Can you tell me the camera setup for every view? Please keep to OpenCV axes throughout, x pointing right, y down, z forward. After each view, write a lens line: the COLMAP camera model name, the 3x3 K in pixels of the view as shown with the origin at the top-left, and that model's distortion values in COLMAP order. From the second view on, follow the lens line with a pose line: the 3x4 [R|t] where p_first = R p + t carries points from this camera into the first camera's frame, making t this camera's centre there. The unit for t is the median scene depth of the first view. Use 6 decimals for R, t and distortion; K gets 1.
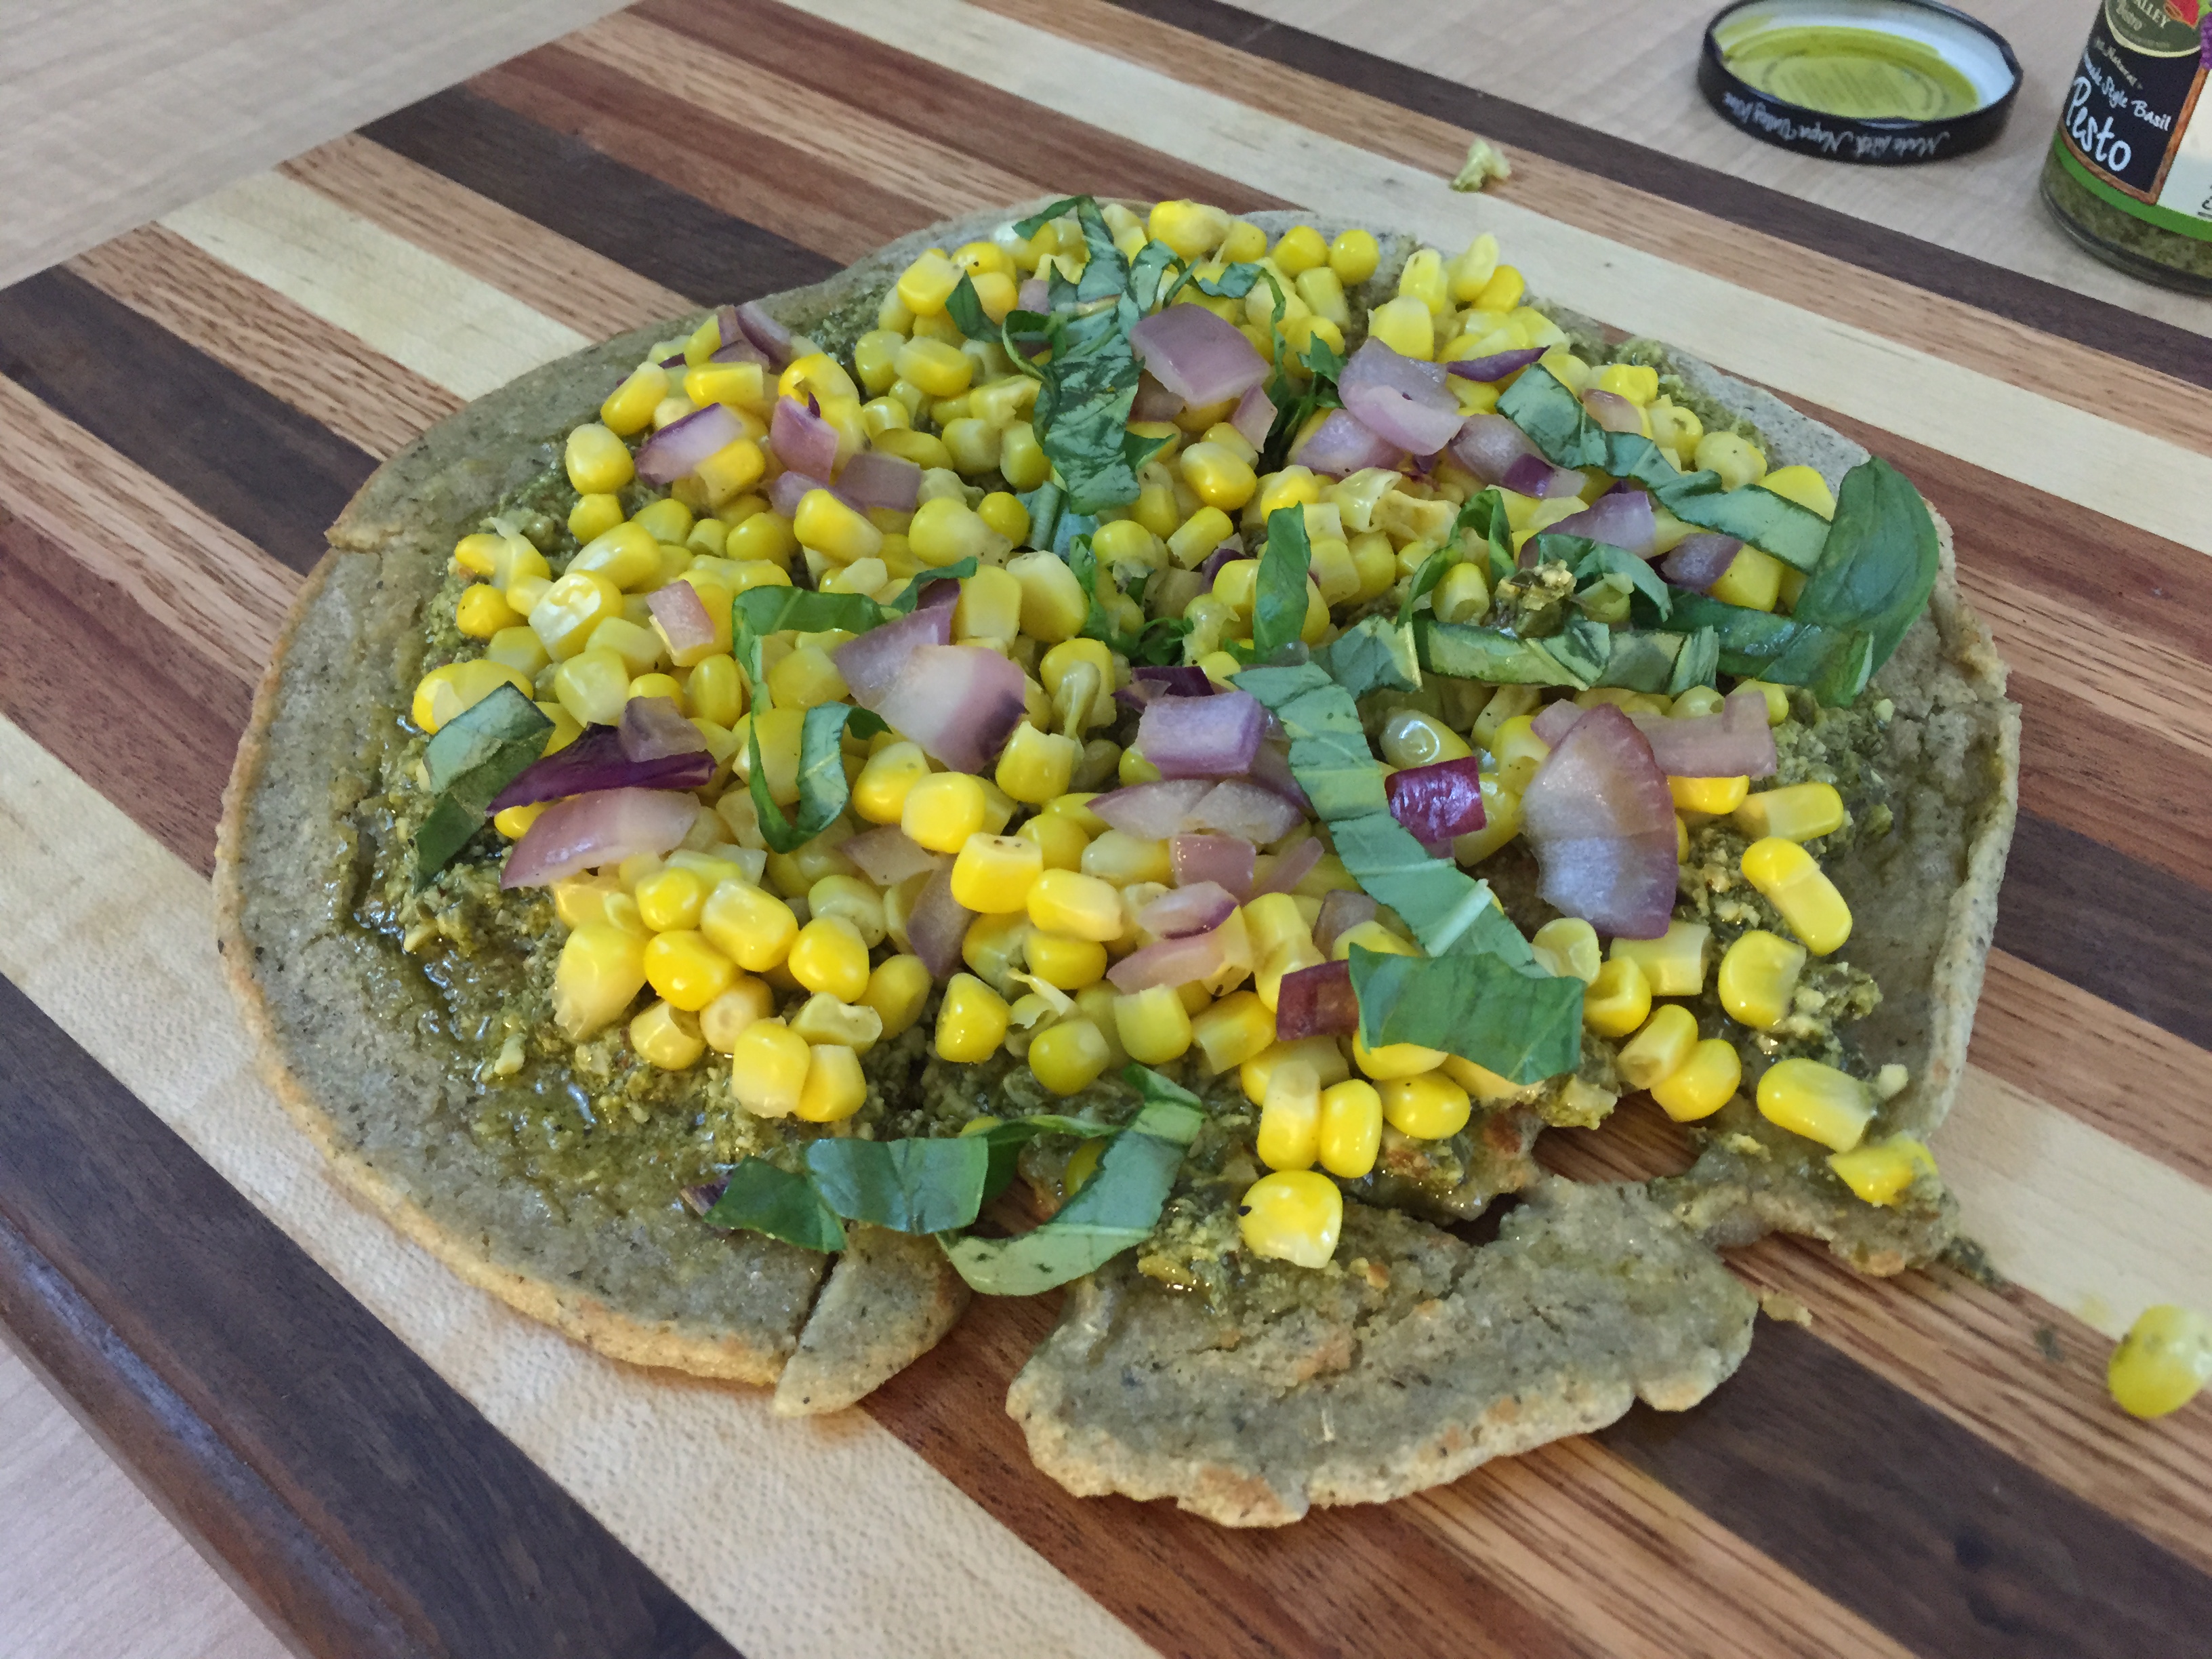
lens RADIAL K [[1914.1, 0, 1106.0], [0, 1914.1, 829.5], [0, 0, 1]] dist [0.068651, -0.131994]
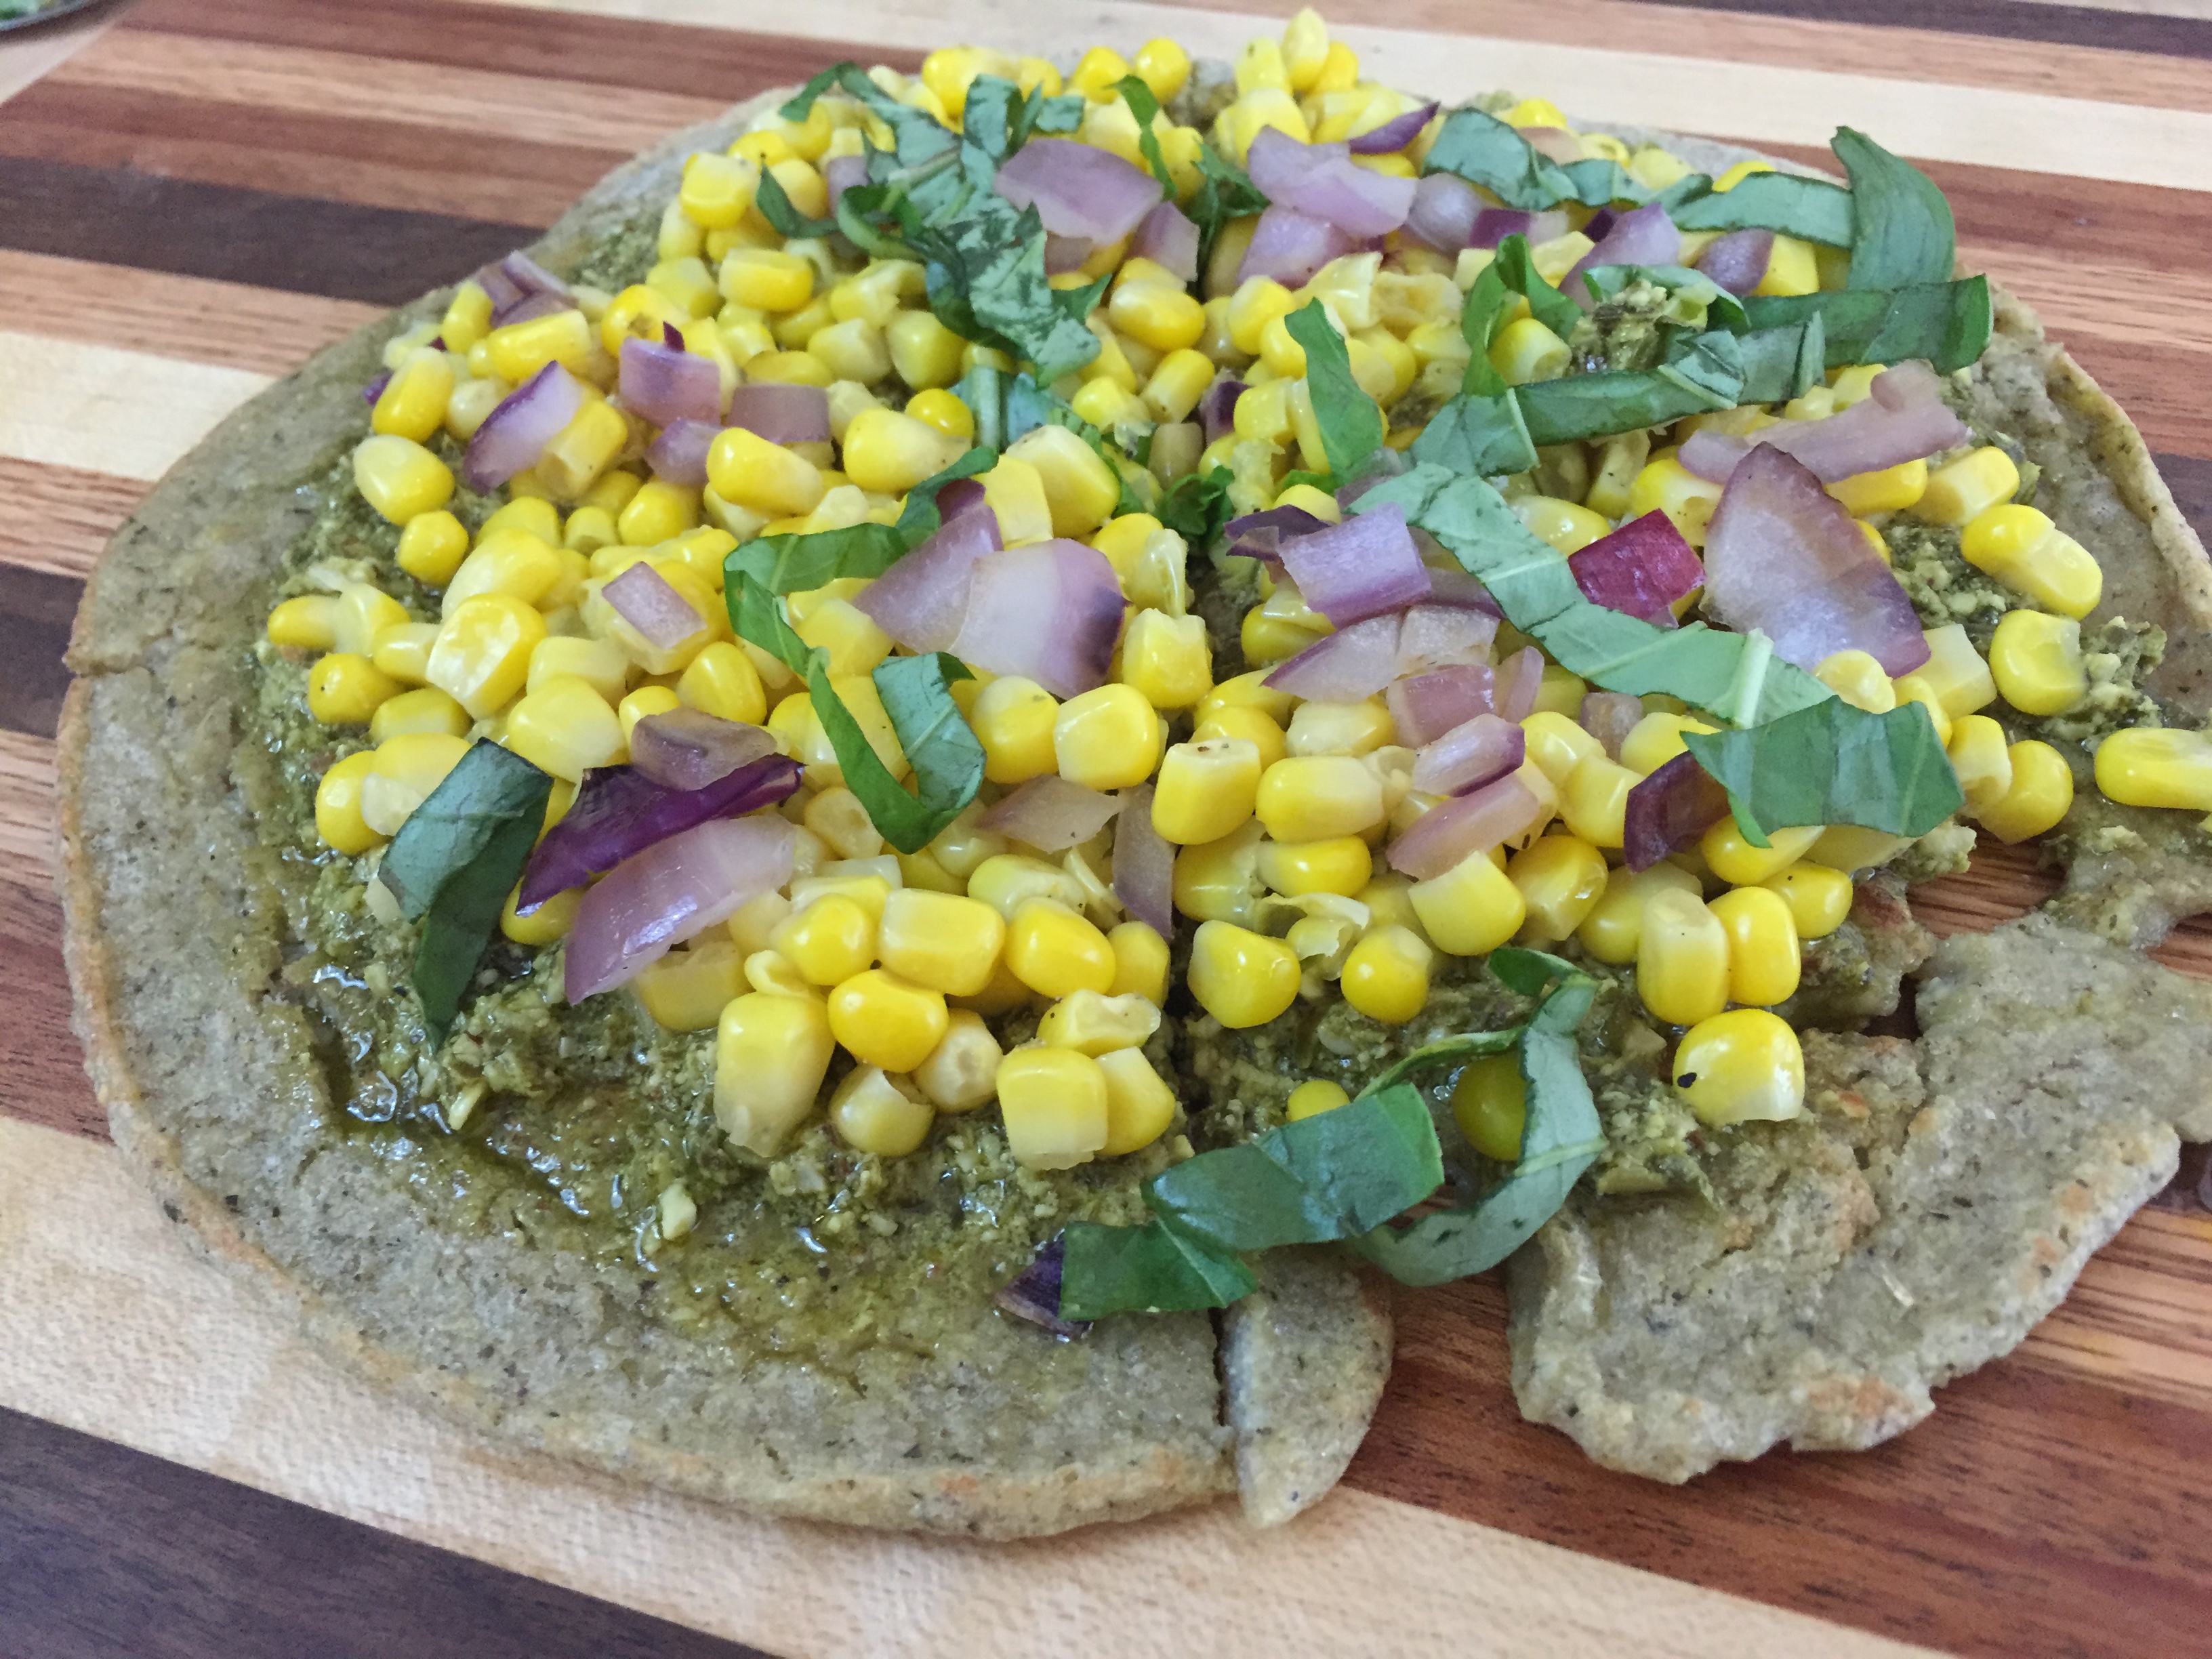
lens RADIAL K [[1952.5, 0, 1097.9], [0, 1952.5, 816.8], [0, 0, 1]] dist [0.076367, -0.161191]
pose [[0.930860, -0.282209, 0.232072, -0.280061], [0.287908, 0.957609, 0.009667, 0.012918], [-0.224963, 0.057817, 0.972650, 0.222110]]
